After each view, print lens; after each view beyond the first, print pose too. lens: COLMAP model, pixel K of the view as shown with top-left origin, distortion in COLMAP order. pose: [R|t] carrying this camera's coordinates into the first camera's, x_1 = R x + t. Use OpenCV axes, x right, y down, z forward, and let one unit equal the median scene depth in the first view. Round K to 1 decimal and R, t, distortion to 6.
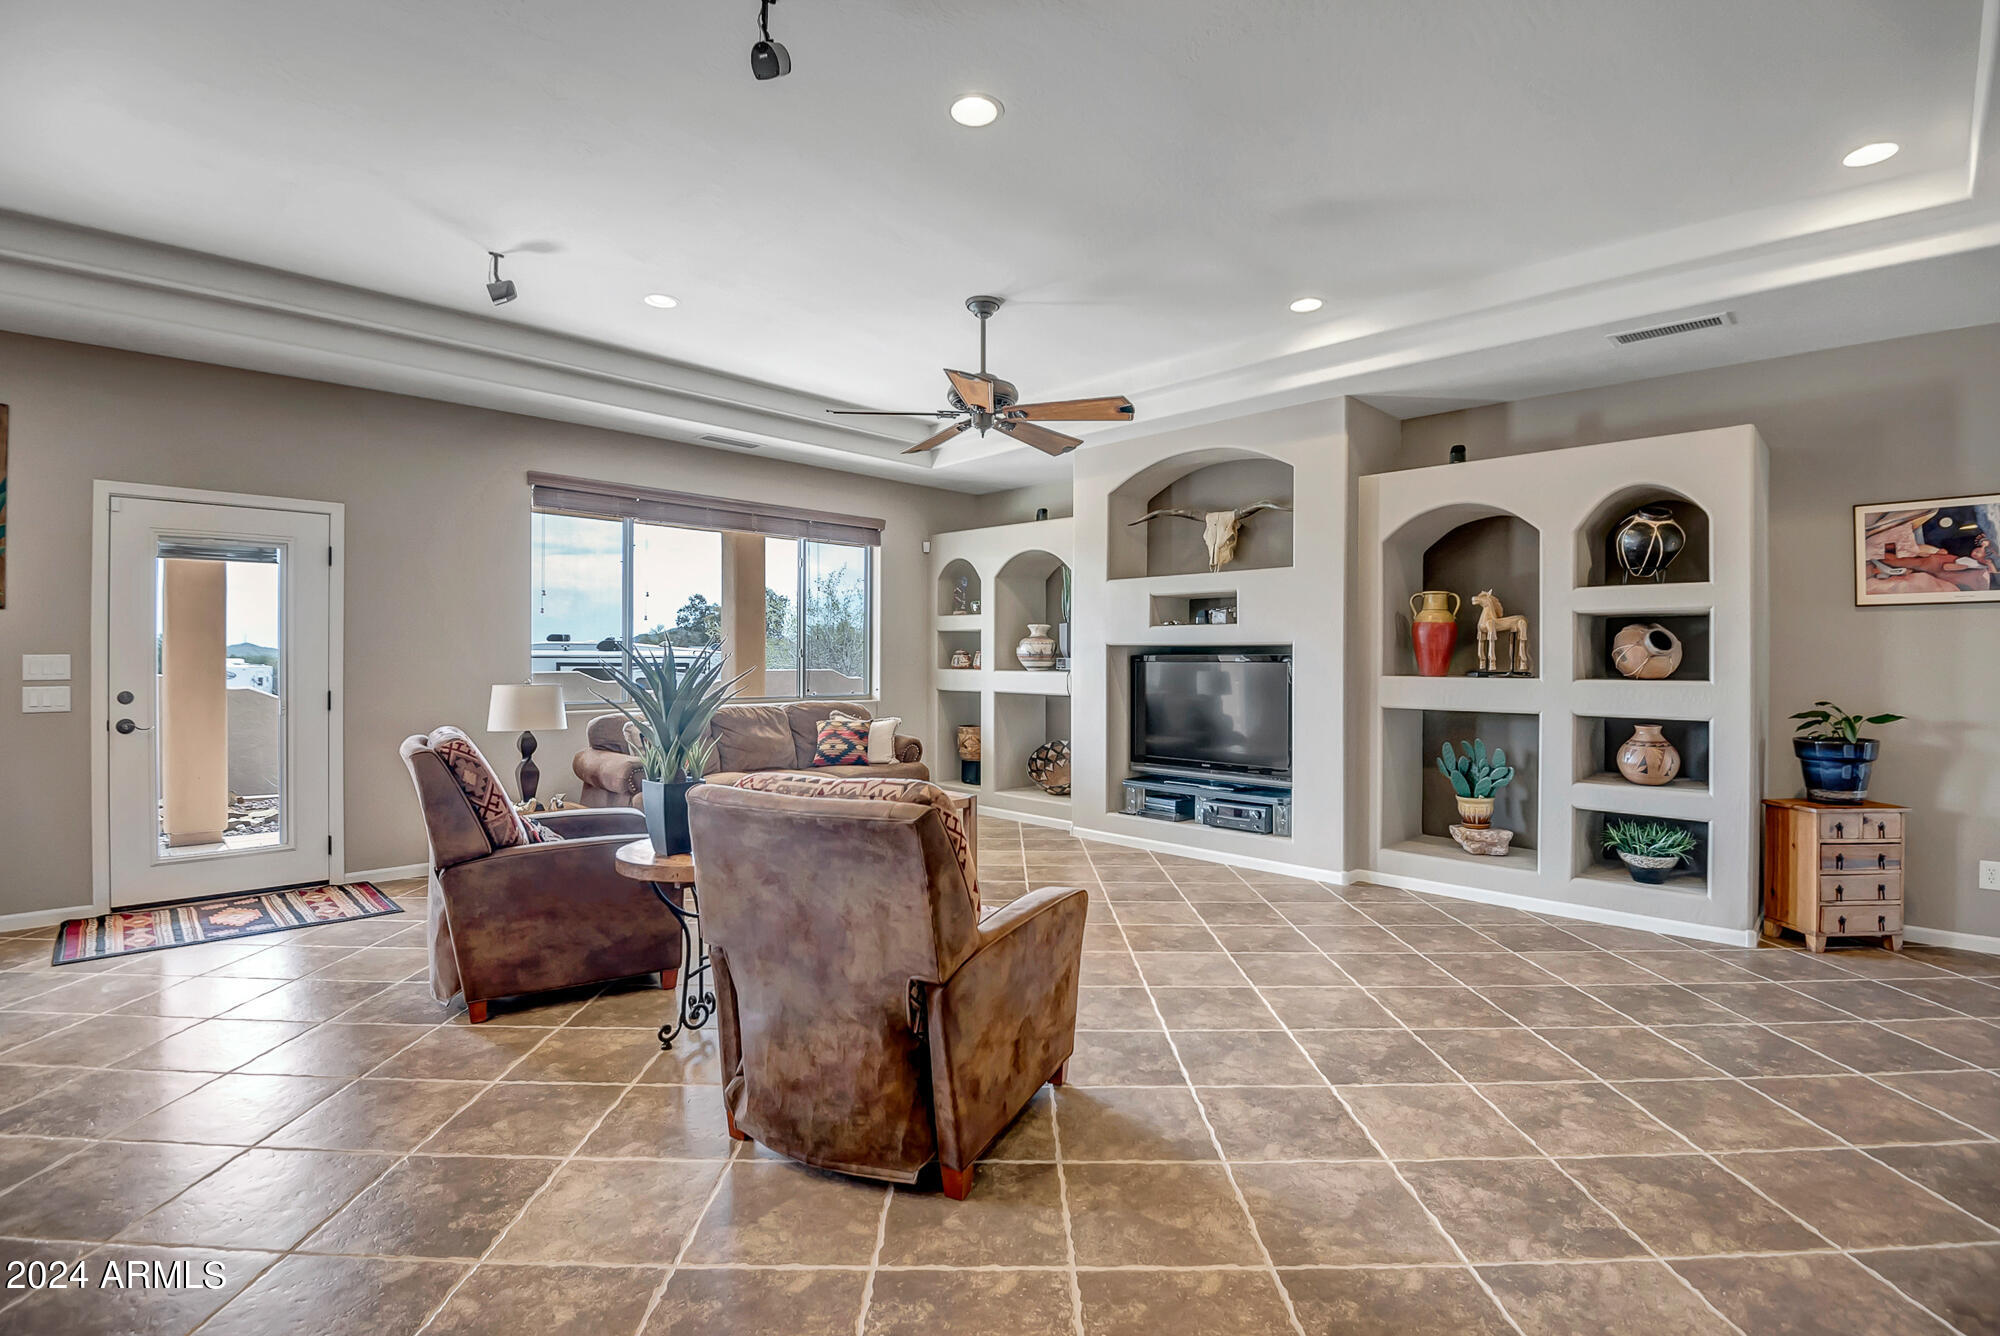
lens RADIAL K [[928.8, 0, 996.5], [0, 928.8, 665.2], [0, 0, 1]] dist [-0.020407, -0.005106]
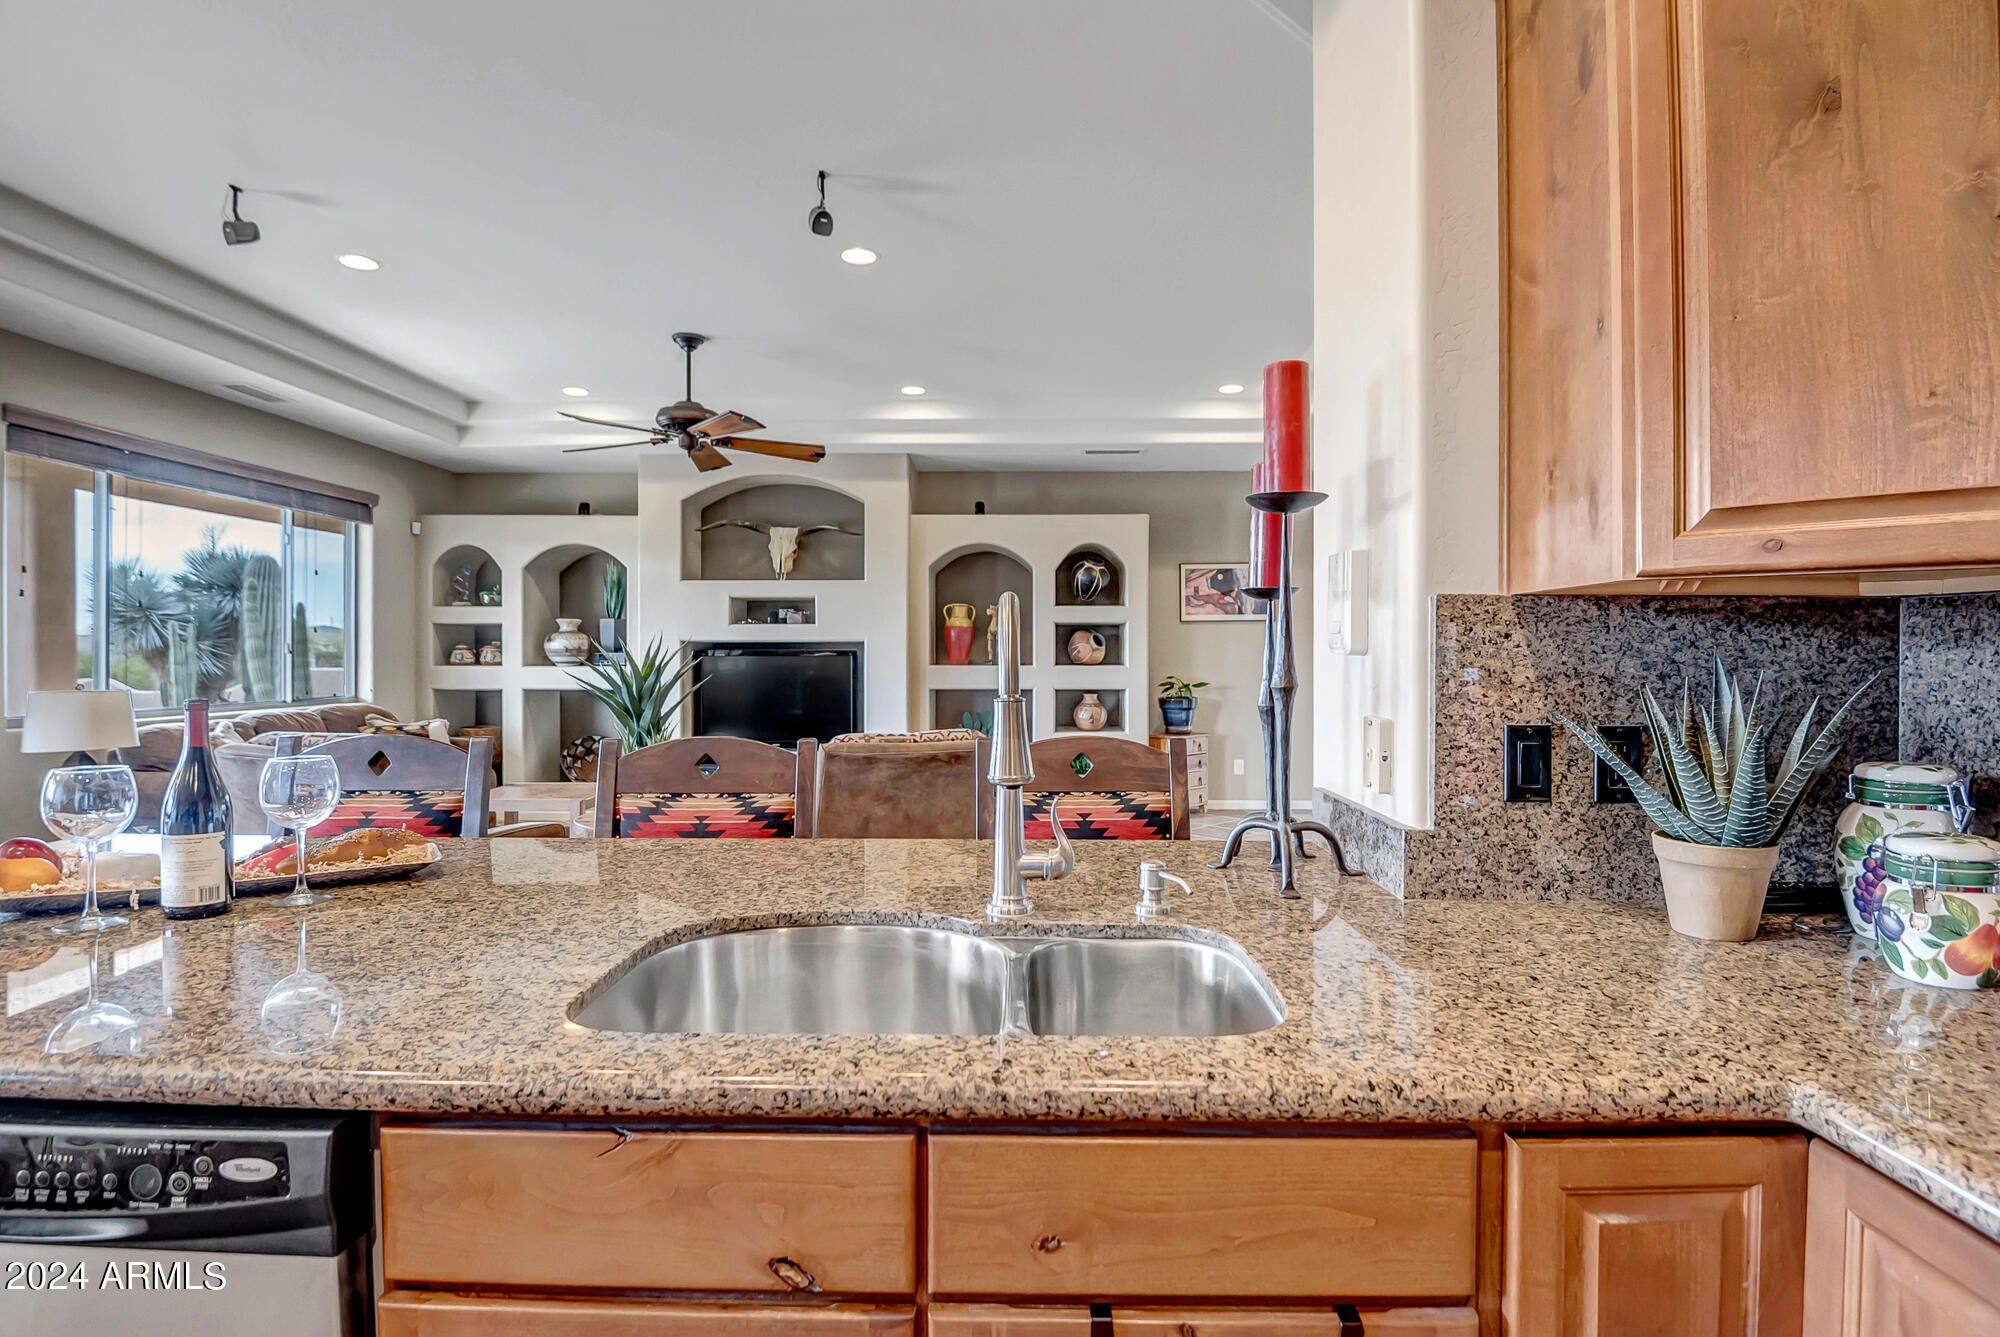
lens RADIAL K [[1019.9, 0, 1001.7], [0, 1019.9, 652.9], [0, 0, 1]] dist [-0.013779, -0.005020]
pose [[0.718710, -0.003678, 0.695300, -0.519302], [0.008153, 0.999962, -0.003139, -0.000973], [-0.695262, 0.007925, 0.718713, -0.132496]]
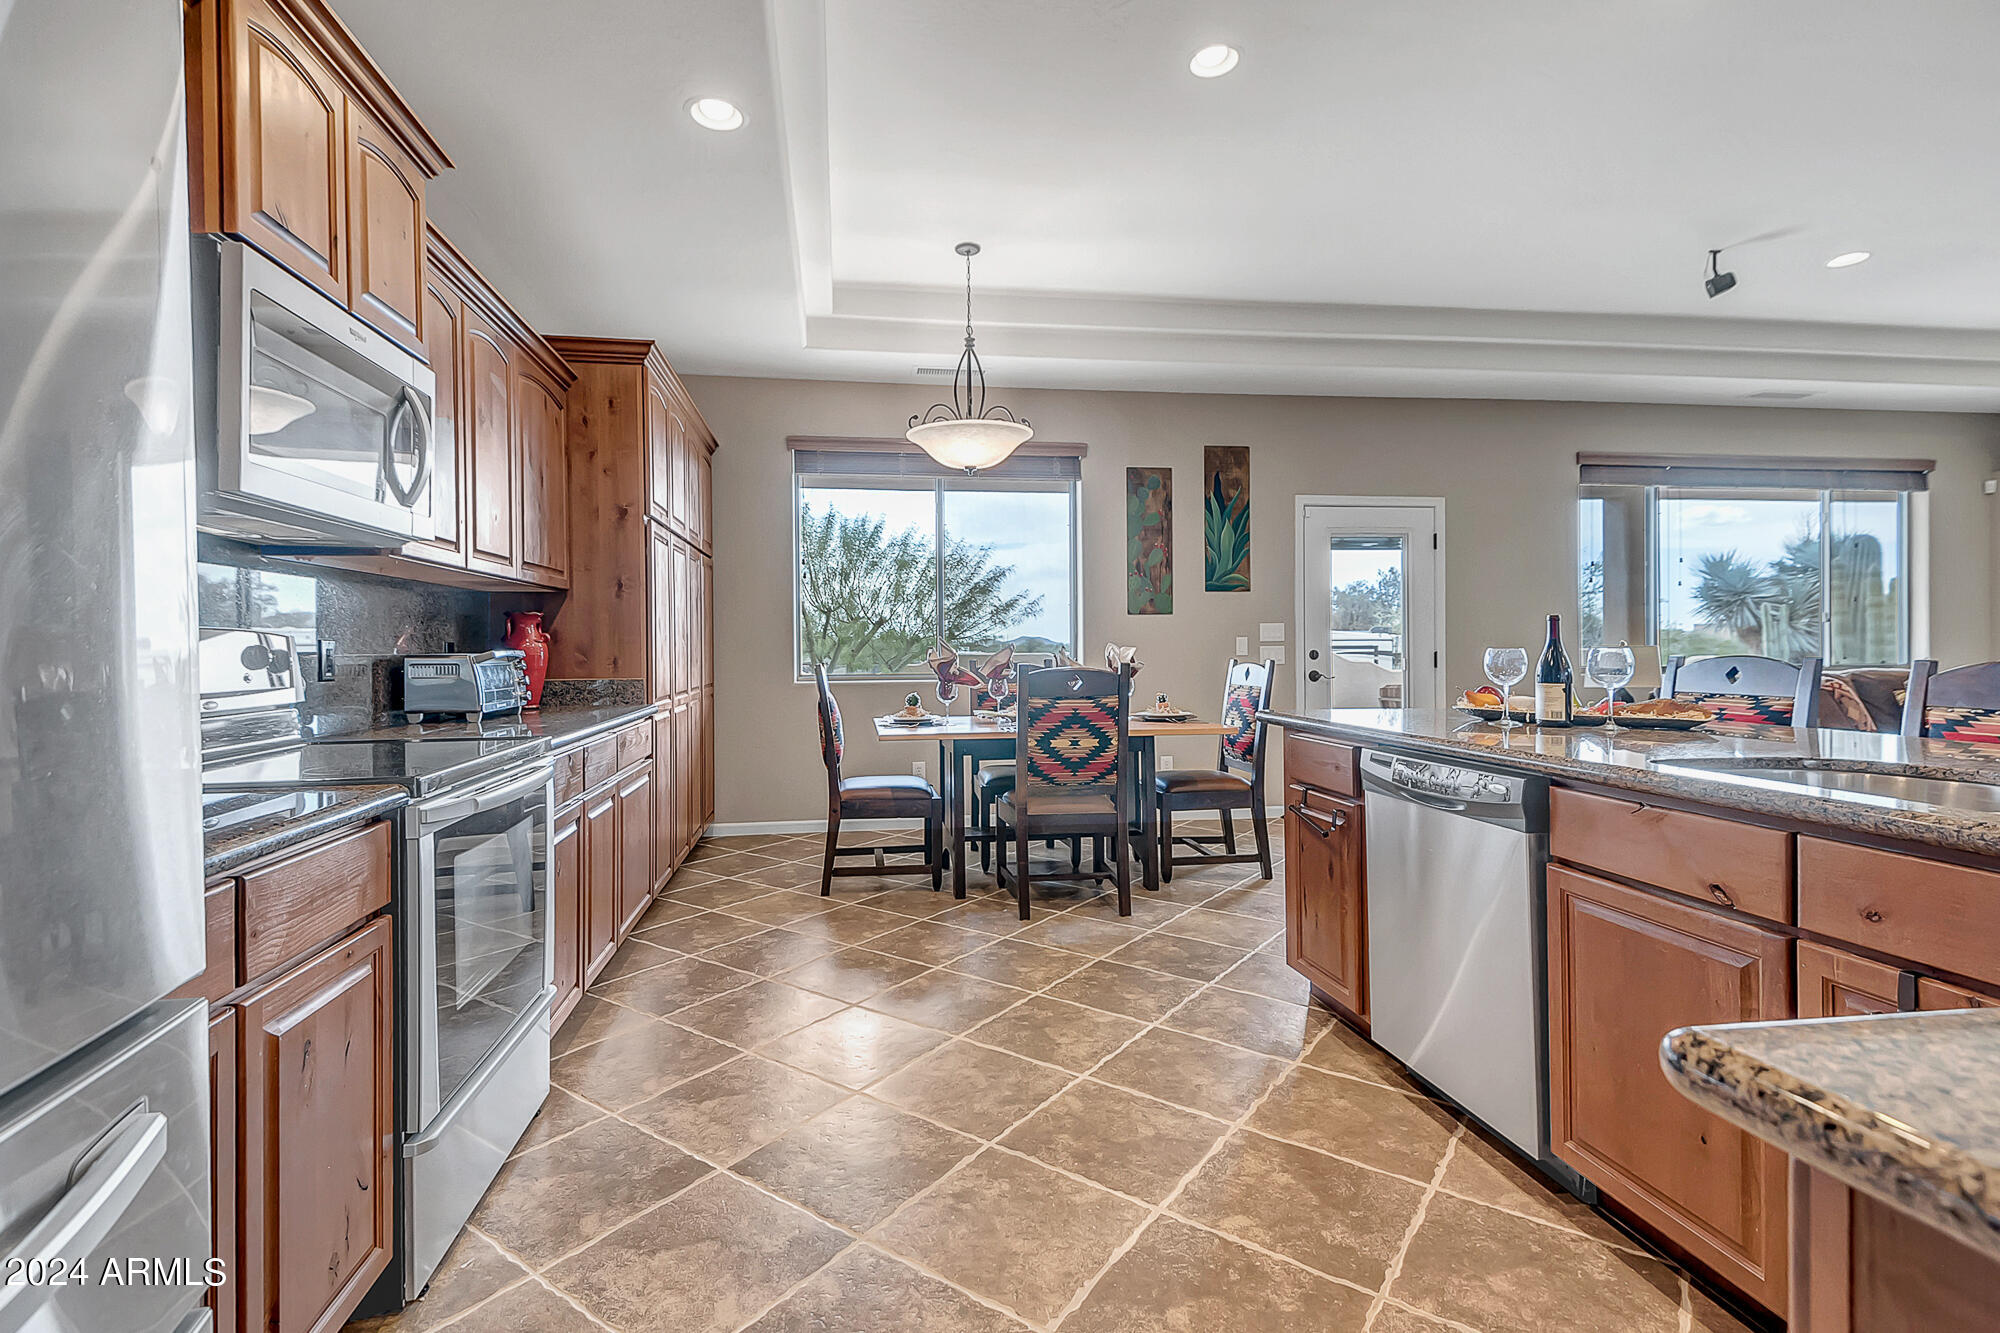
lens RADIAL K [[928.8, 0, 898.6], [0, 928.8, 660.9], [0, 0, 1]] dist [-0.020407, -0.005106]
pose [[0.757375, 0.001470, -0.652979, -0.438082], [0.004135, 0.999967, 0.007046, 0.026415], [0.652967, -0.008037, 0.757344, -0.356049]]
